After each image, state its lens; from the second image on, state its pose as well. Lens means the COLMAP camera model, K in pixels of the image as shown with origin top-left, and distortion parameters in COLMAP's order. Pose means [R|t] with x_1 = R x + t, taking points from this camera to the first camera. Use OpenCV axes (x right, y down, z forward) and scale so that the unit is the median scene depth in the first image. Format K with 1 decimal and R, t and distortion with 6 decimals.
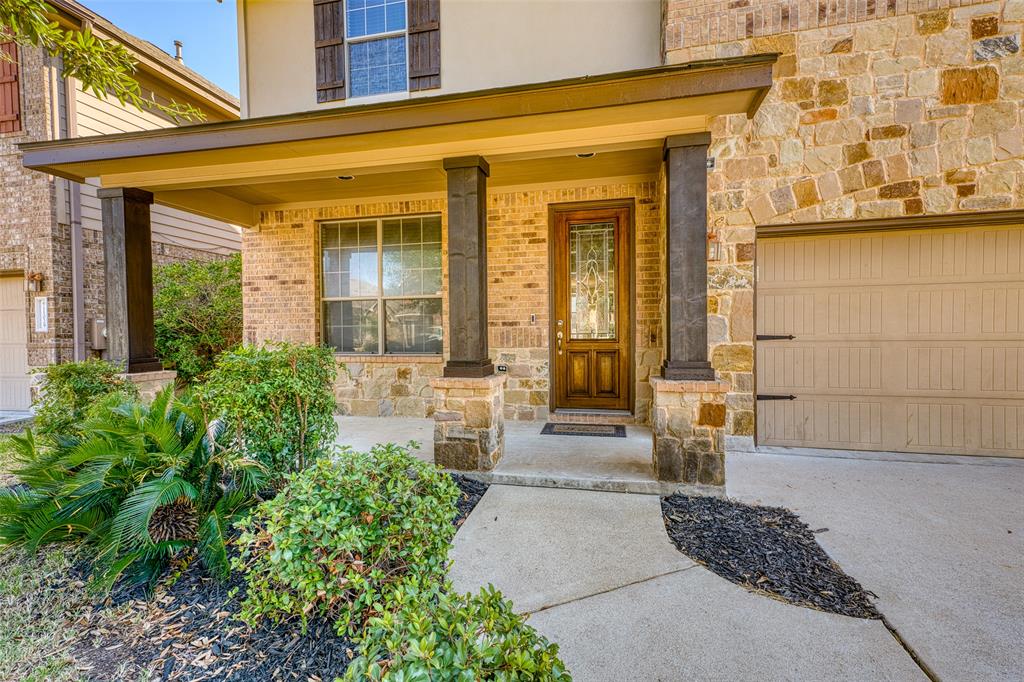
lens RADIAL K [[507.2, 0, 509.0], [0, 507.2, 346.4], [0, 0, 1]] dist [-0.003085, 0.001778]
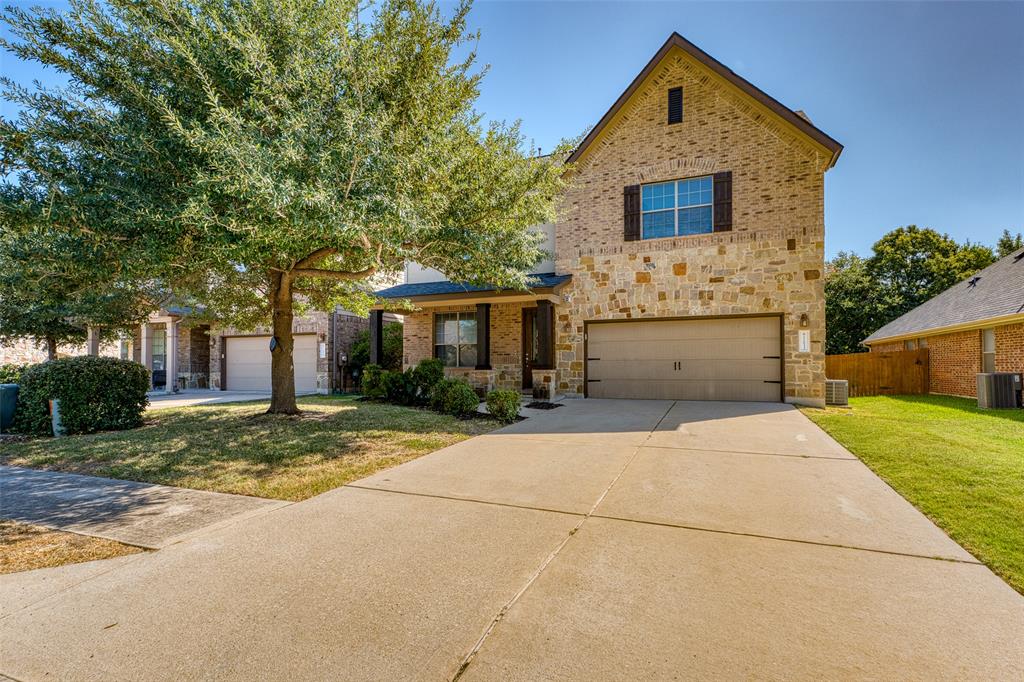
lens RADIAL K [[507.2, 0, 512.5], [0, 507.2, 342.5], [0, 0, 1]] dist [-0.003085, 0.001778]
pose [[0.988810, -0.001795, -0.149168, 0.523410], [-0.009384, 0.997199, -0.074206, 0.107751], [0.148884, 0.074775, 0.986023, -1.934531]]
